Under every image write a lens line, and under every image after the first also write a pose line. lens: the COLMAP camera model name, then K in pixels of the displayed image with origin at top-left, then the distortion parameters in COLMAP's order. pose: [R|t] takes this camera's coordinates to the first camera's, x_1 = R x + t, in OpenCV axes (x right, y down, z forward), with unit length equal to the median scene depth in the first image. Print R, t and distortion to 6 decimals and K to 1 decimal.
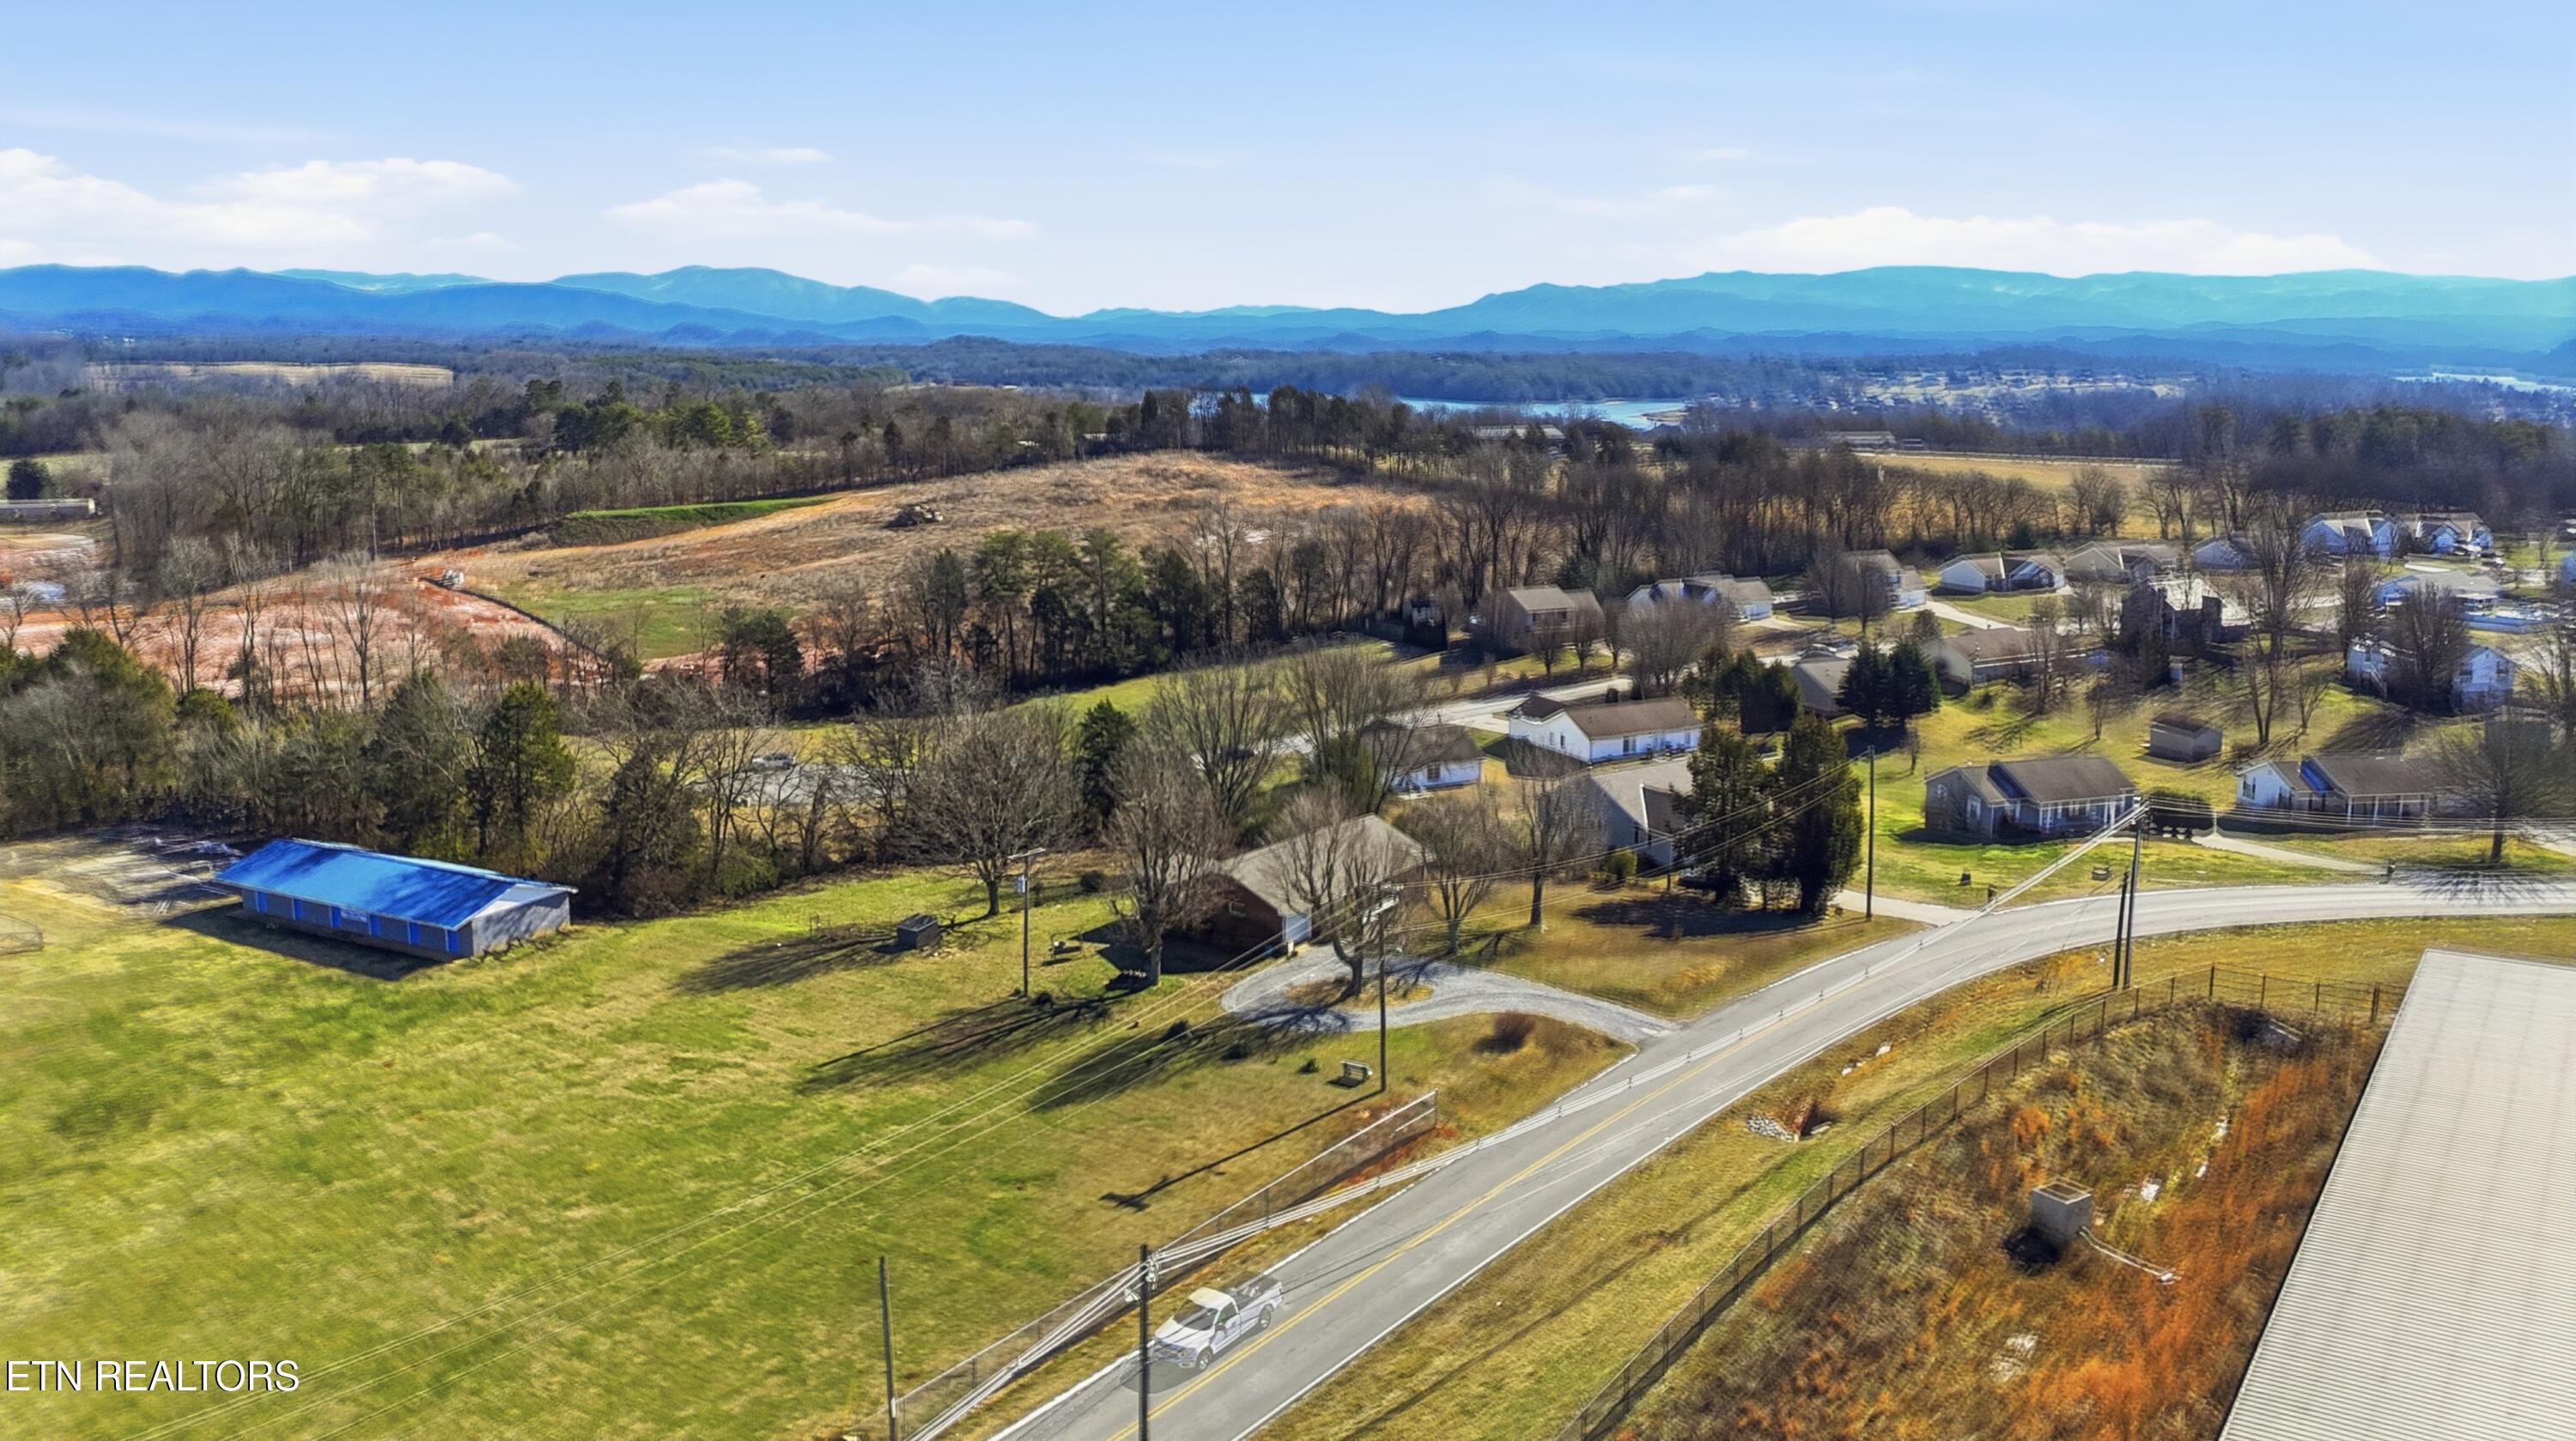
lens RADIAL K [[1836.4, 0, 1288.0], [0, 1836.4, 720.5], [0, 0, 1]] dist [0.103503, -0.122623]
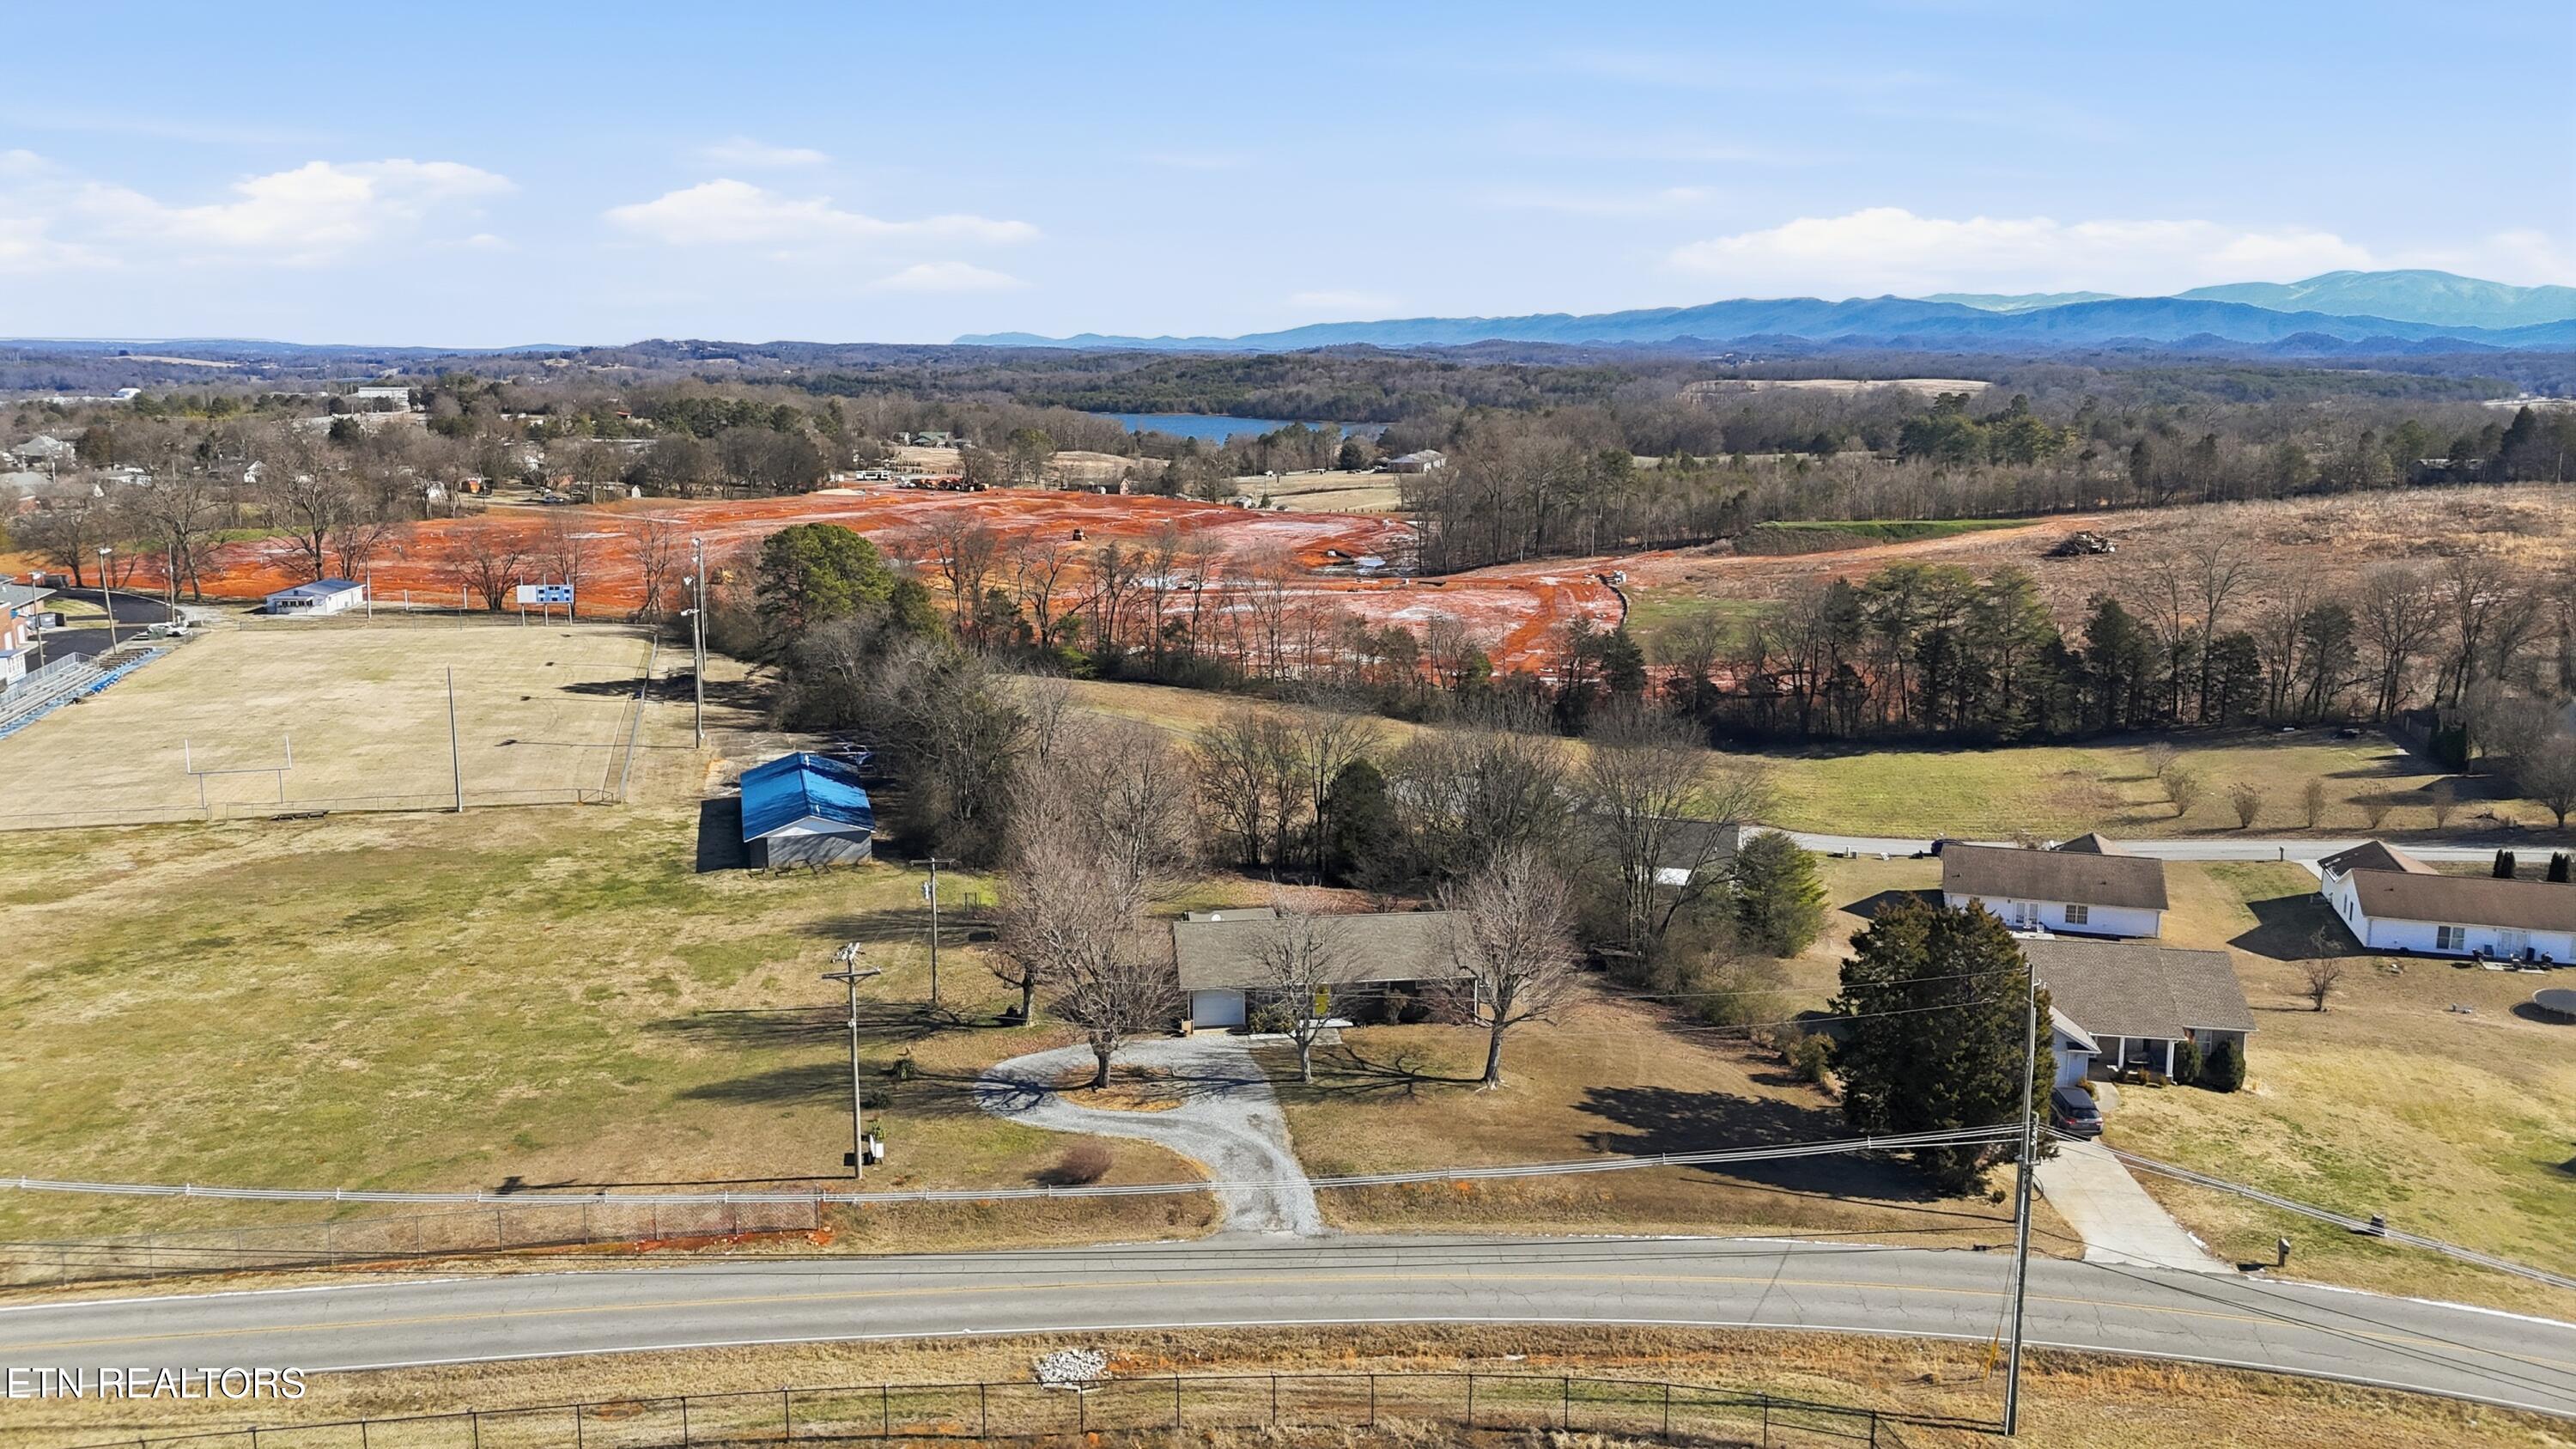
lens RADIAL K [[1836.6, 0, 1288.0], [0, 1836.6, 724.5], [0, 0, 1]] dist [0.103503, -0.122623]
pose [[0.707396, 0.133269, -0.694140, 0.509635], [-0.137000, 0.989292, 0.050319, -0.058010], [0.693413, 0.059502, 0.718079, 0.311543]]
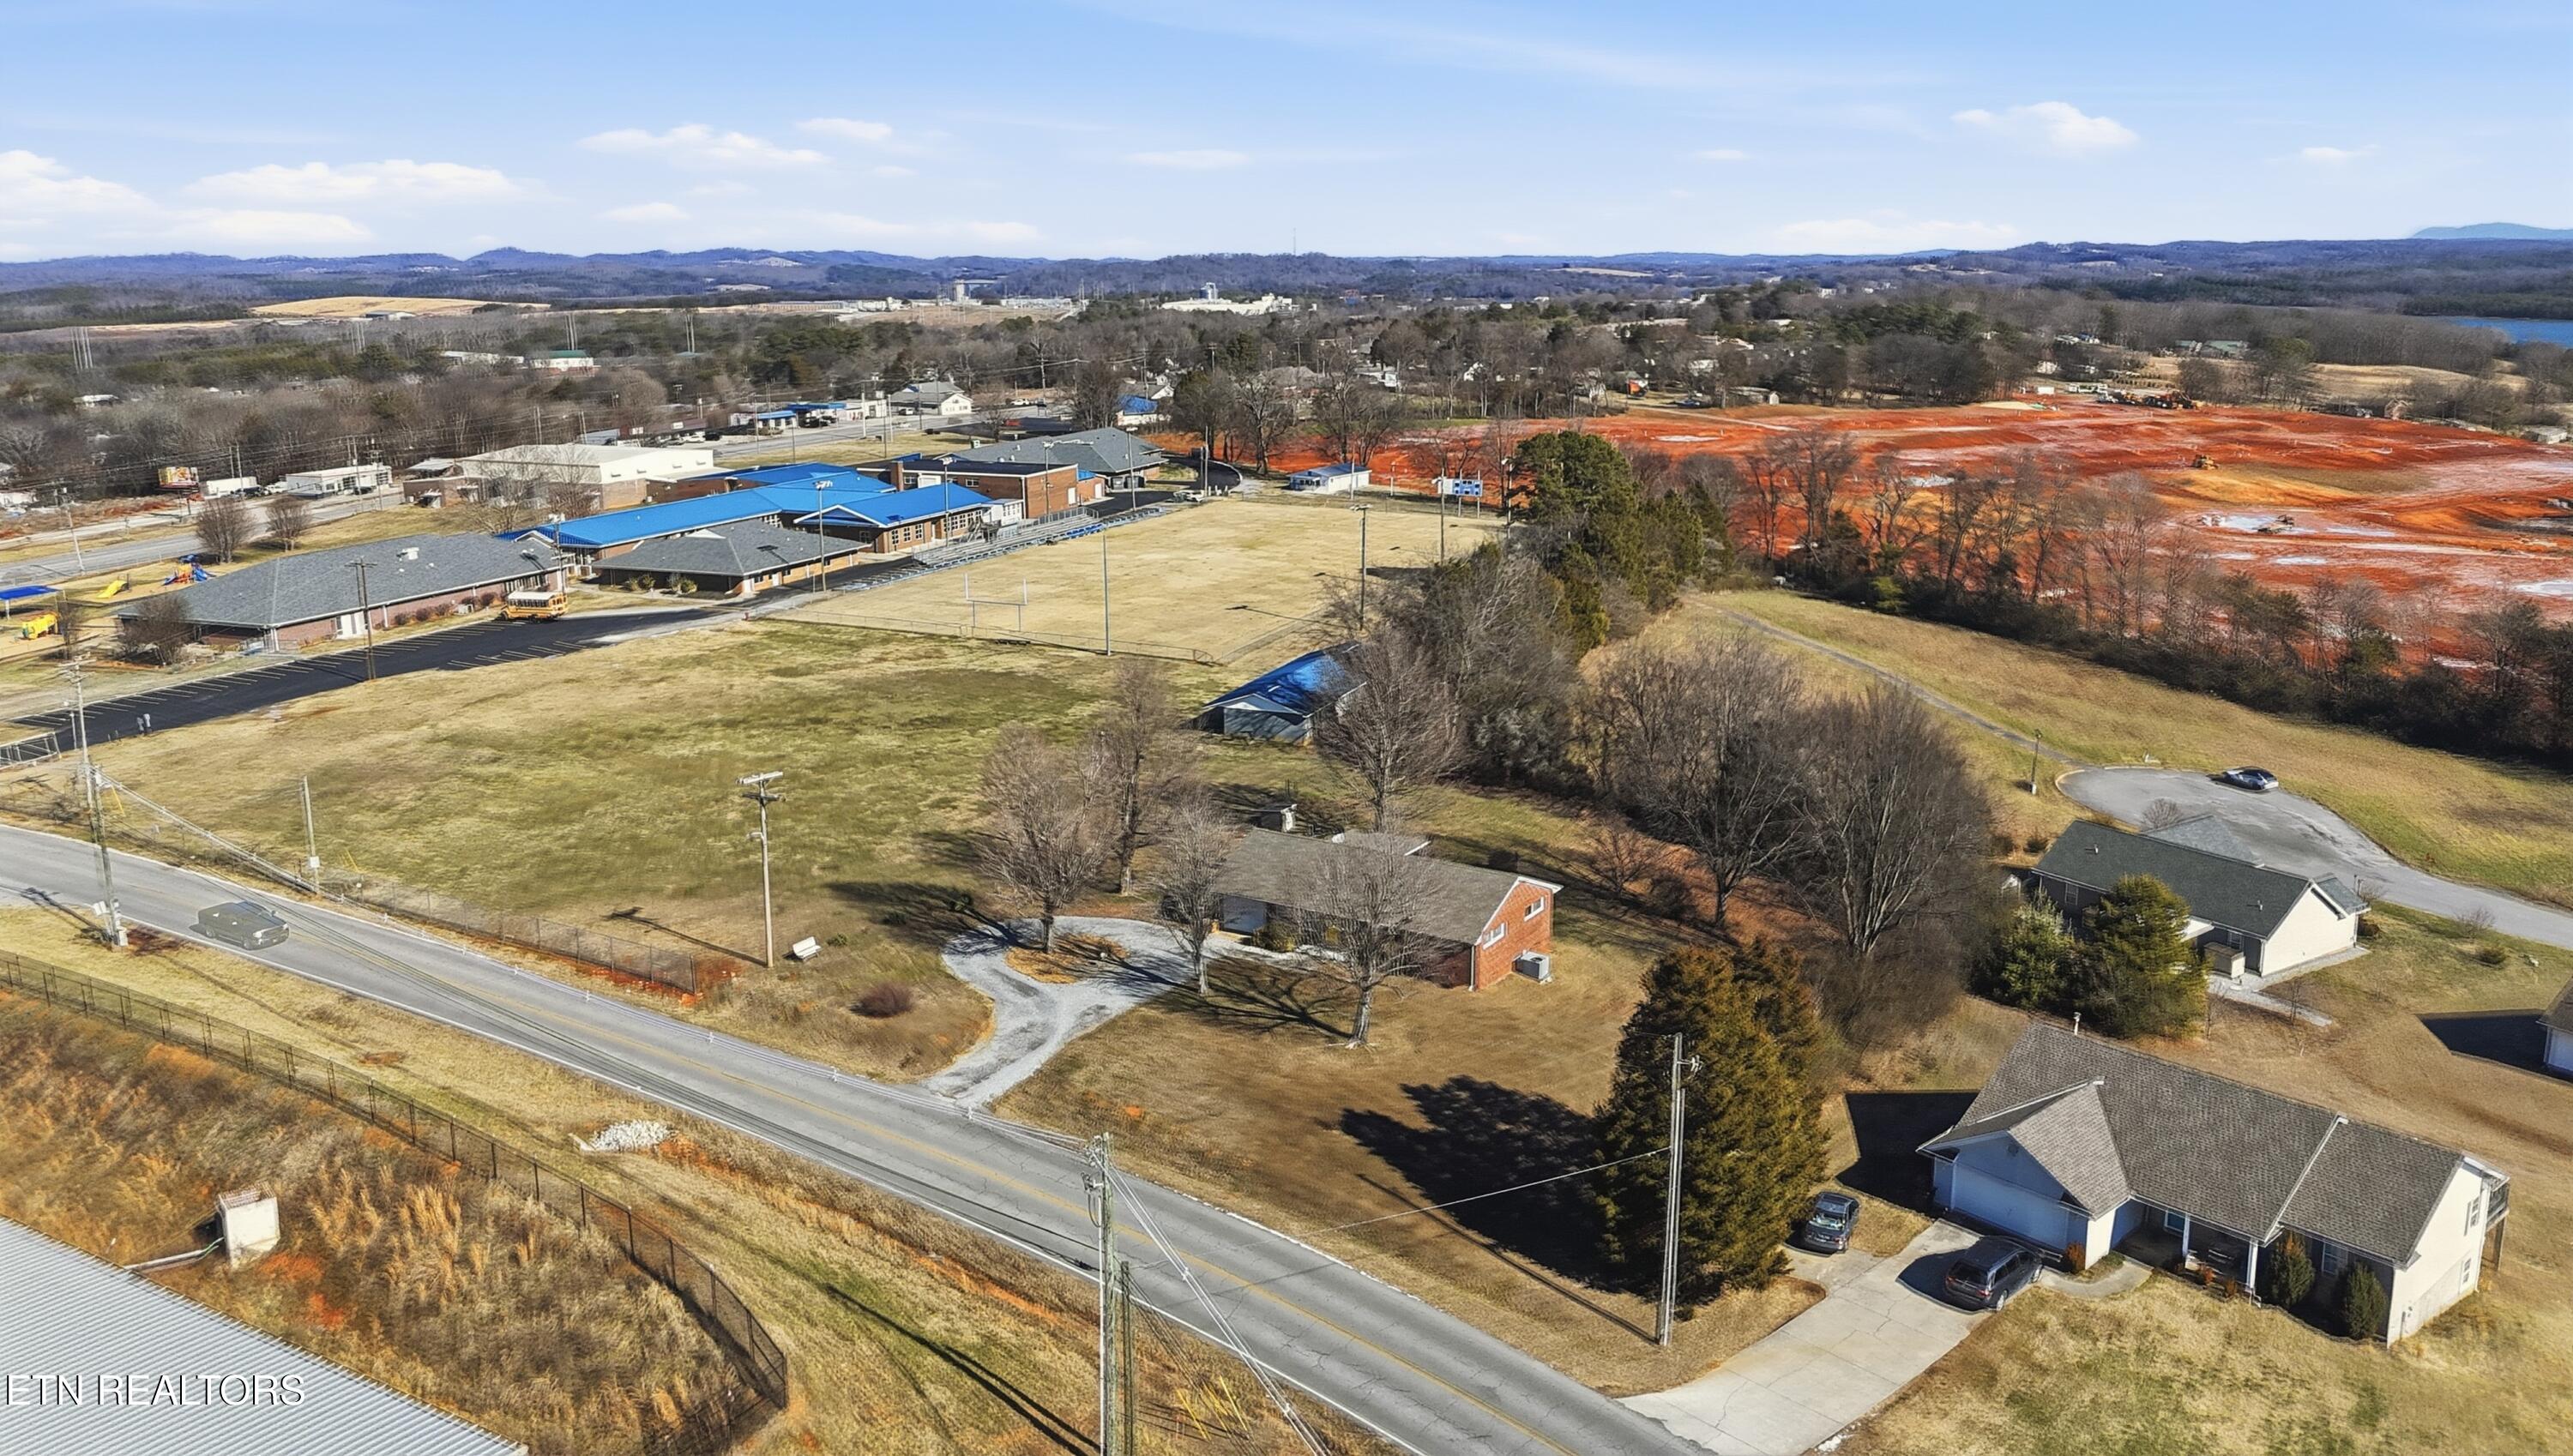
lens RADIAL K [[1834.2, 0, 1286.5], [0, 1834.2, 728.0], [0, 0, 1]] dist [0.023139, -0.000790]
pose [[0.101499, 0.236961, -0.966203, 0.696020], [-0.188391, 0.958223, 0.215213, -0.141571], [0.976835, 0.160179, 0.141900, 0.712017]]
